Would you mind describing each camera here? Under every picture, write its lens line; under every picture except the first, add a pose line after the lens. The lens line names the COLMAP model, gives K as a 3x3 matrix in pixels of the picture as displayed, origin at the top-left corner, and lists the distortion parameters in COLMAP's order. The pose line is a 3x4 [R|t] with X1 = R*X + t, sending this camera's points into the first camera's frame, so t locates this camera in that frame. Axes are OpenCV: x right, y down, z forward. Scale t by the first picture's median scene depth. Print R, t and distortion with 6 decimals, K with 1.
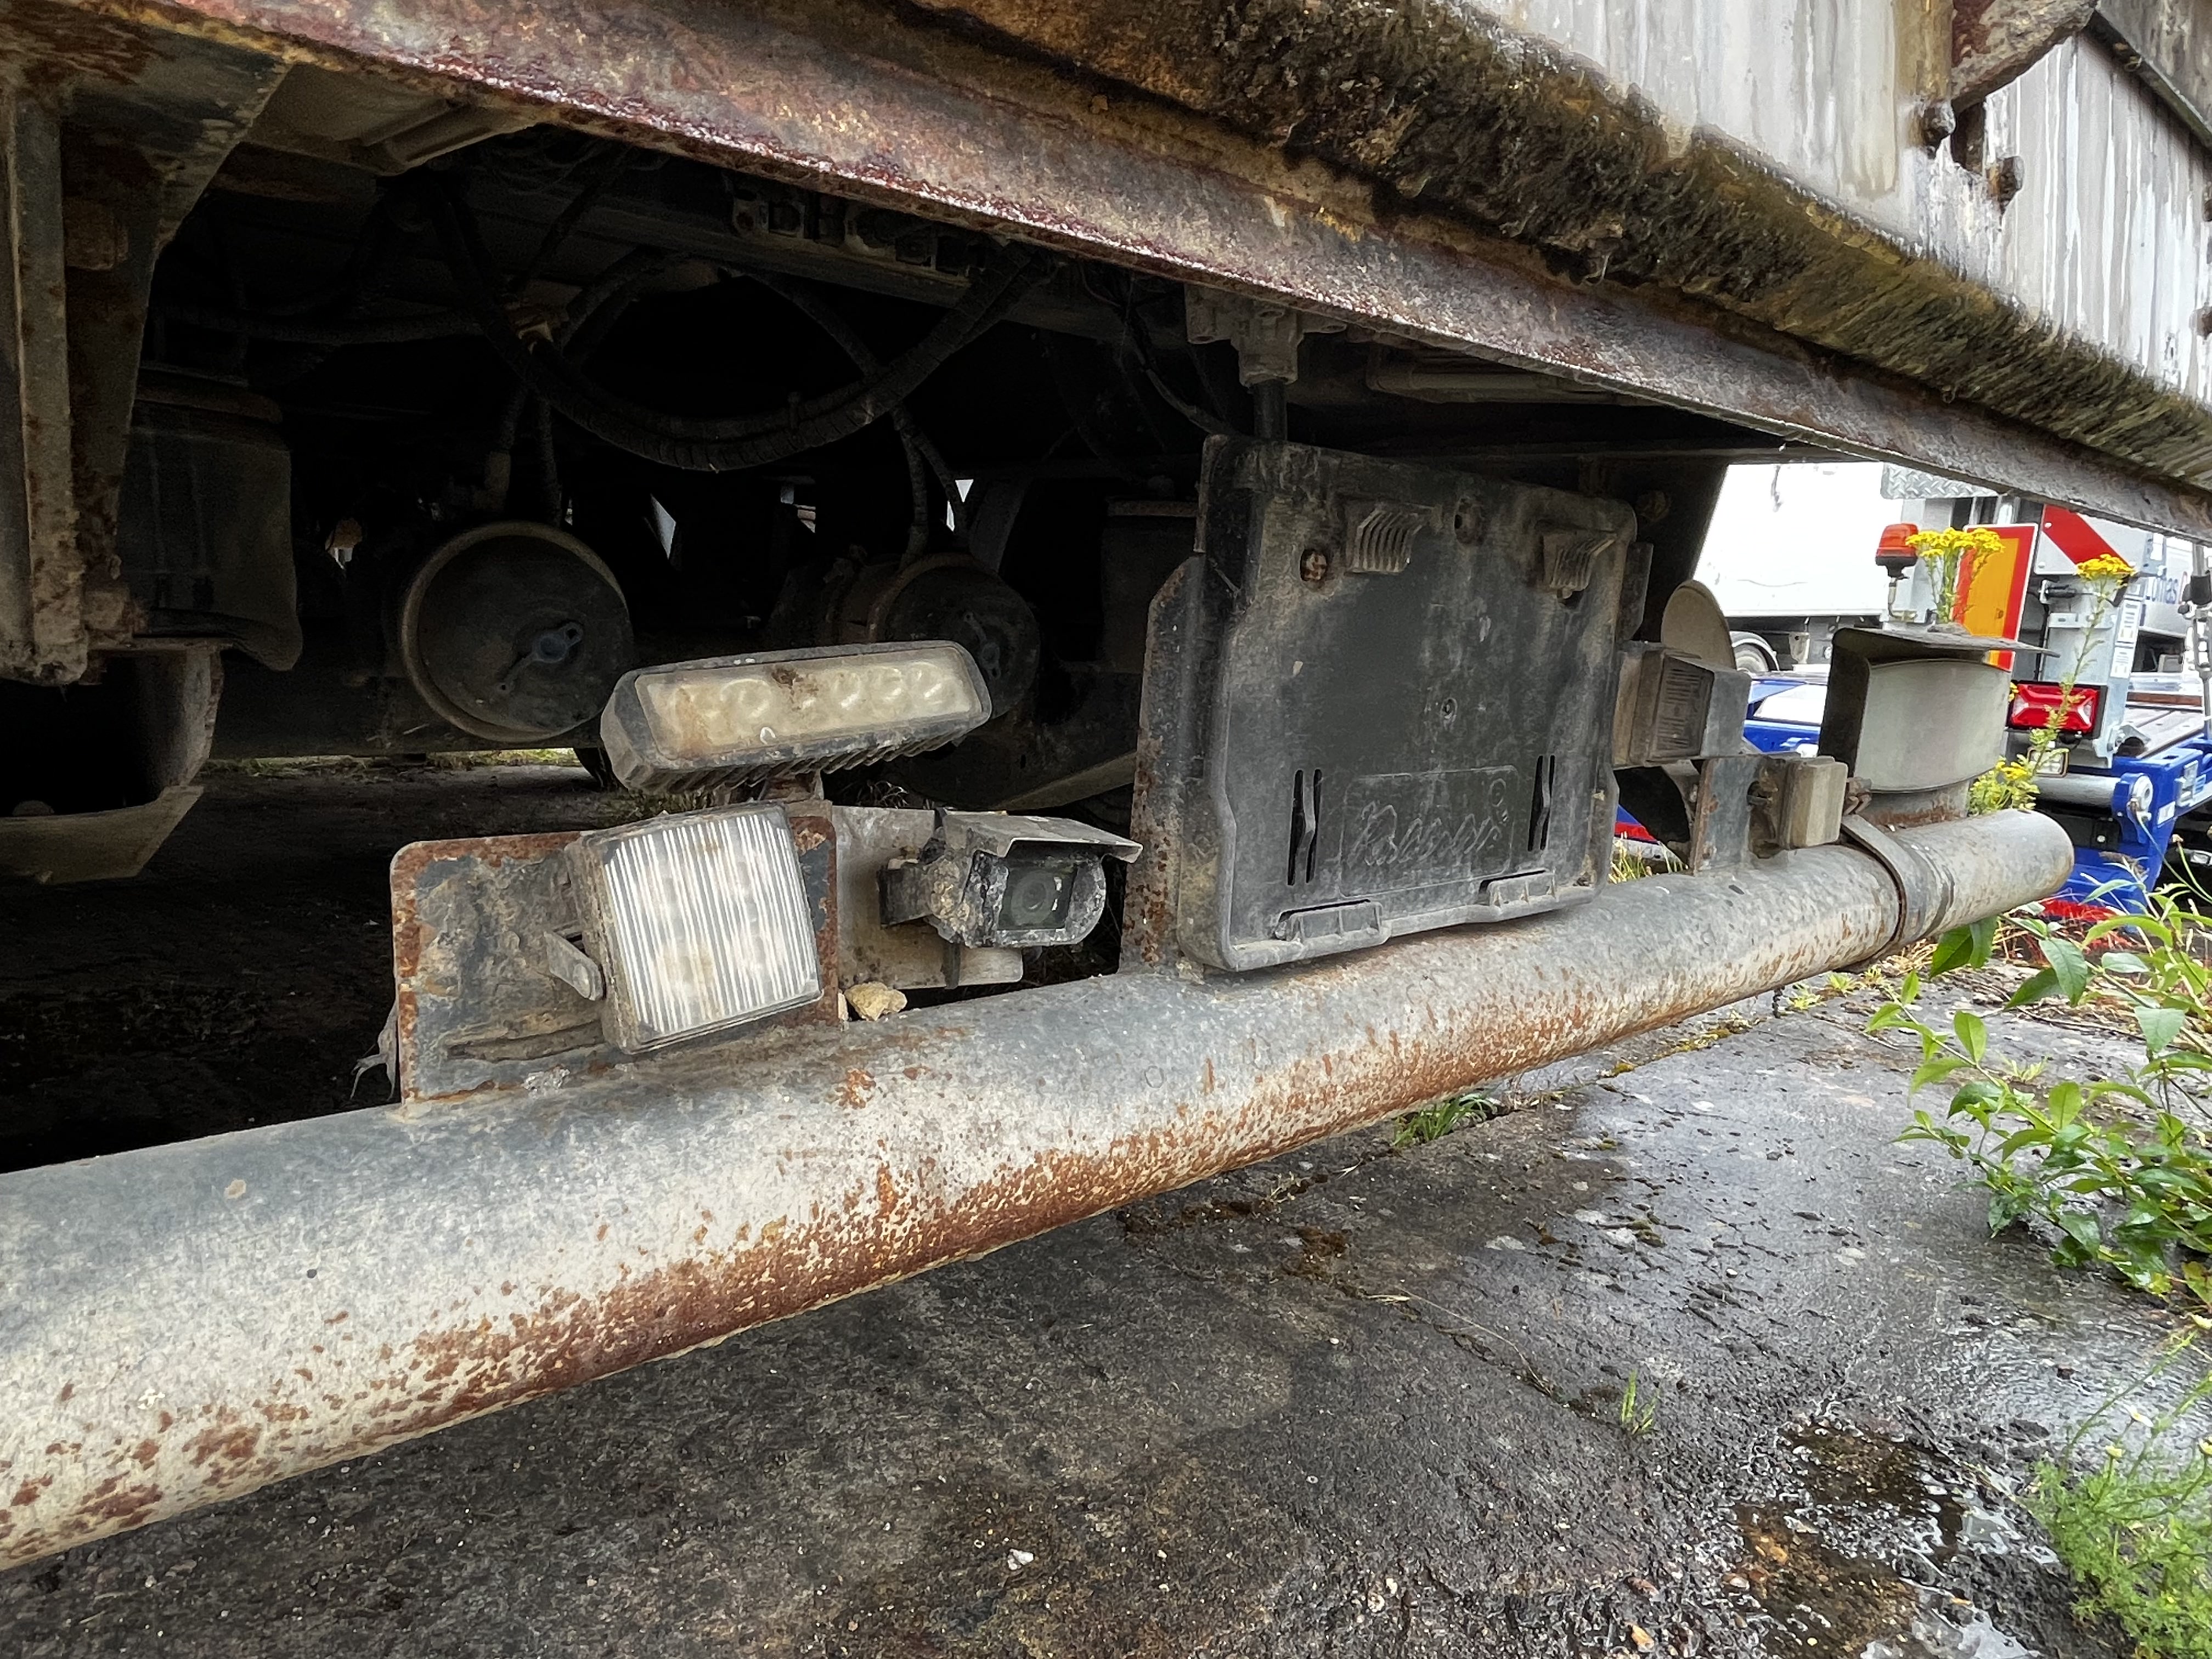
lens RADIAL K [[1335.4, 0, 1102.3], [0, 1335.4, 822.9], [0, 0, 1]] dist [-0.001764, -0.000355]
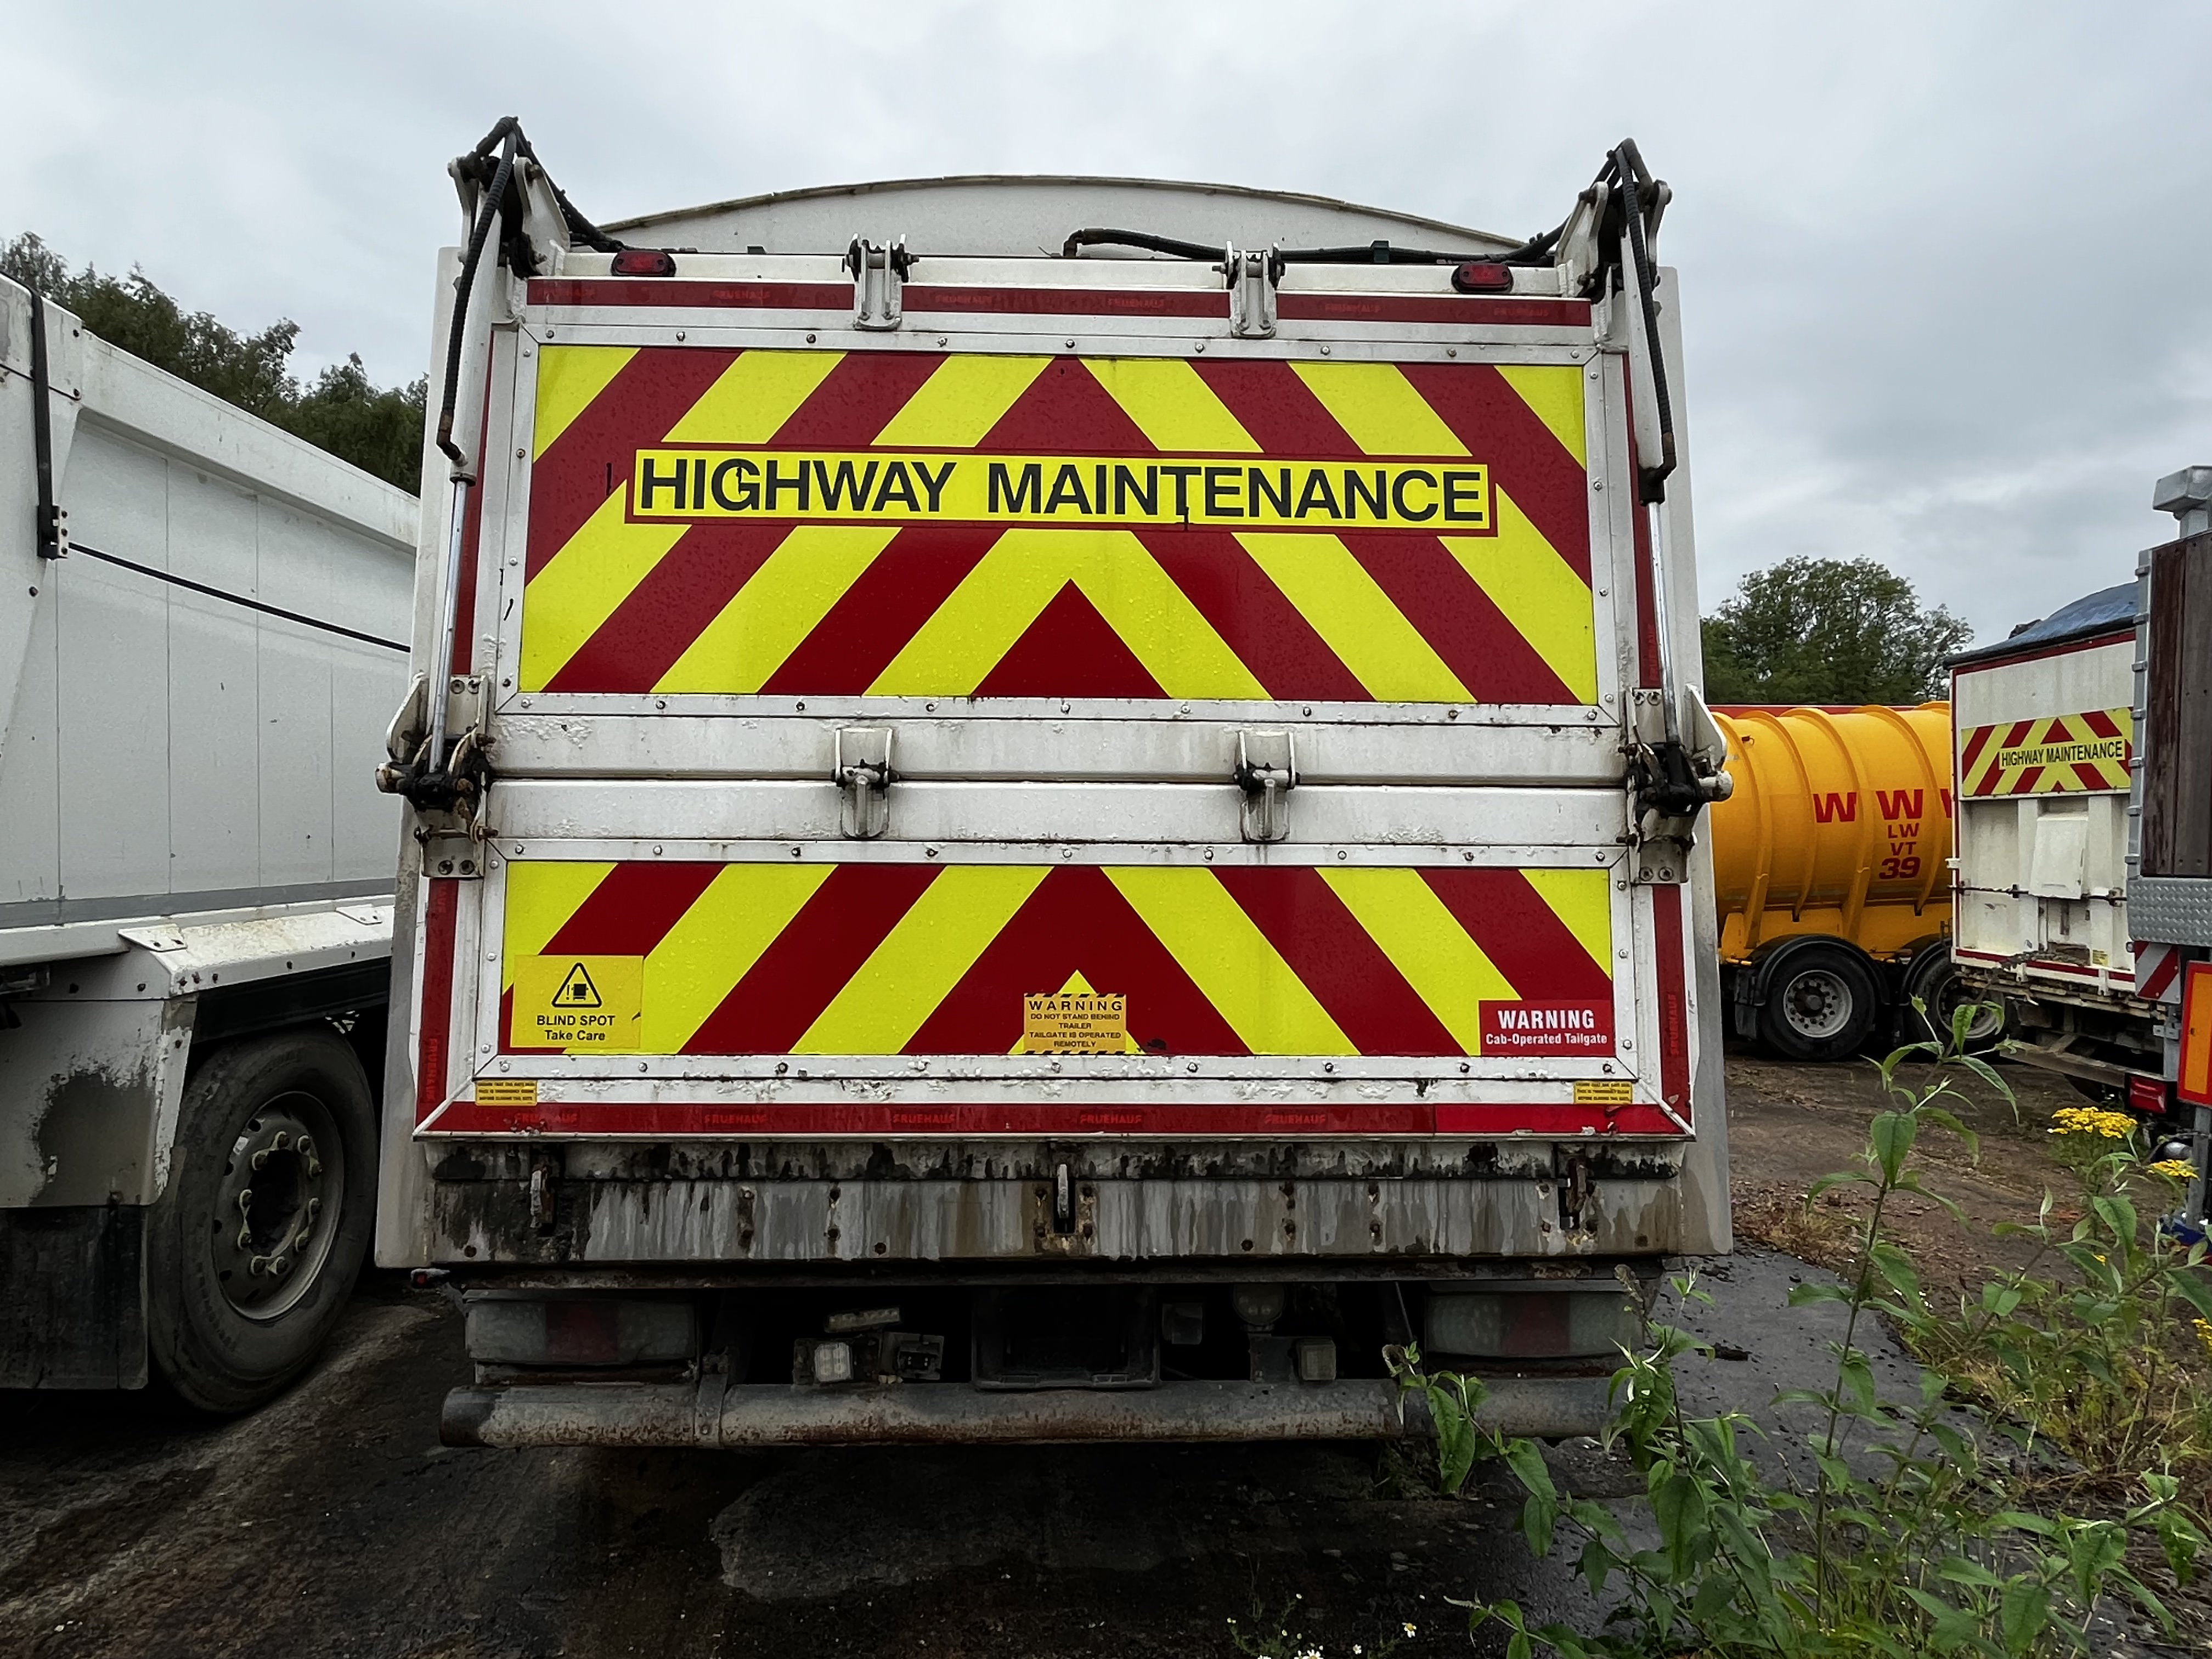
lens RADIAL K [[1335.4, 0, 1105.2], [0, 1335.4, 829.2], [0, 0, 1]] dist [-0.001764, -0.000355]
pose [[0.792864, -0.049061, -0.607421, 2.540009], [-0.066924, 0.983715, -0.166809, -0.780058], [0.605713, 0.172907, 0.776669, -1.880487]]
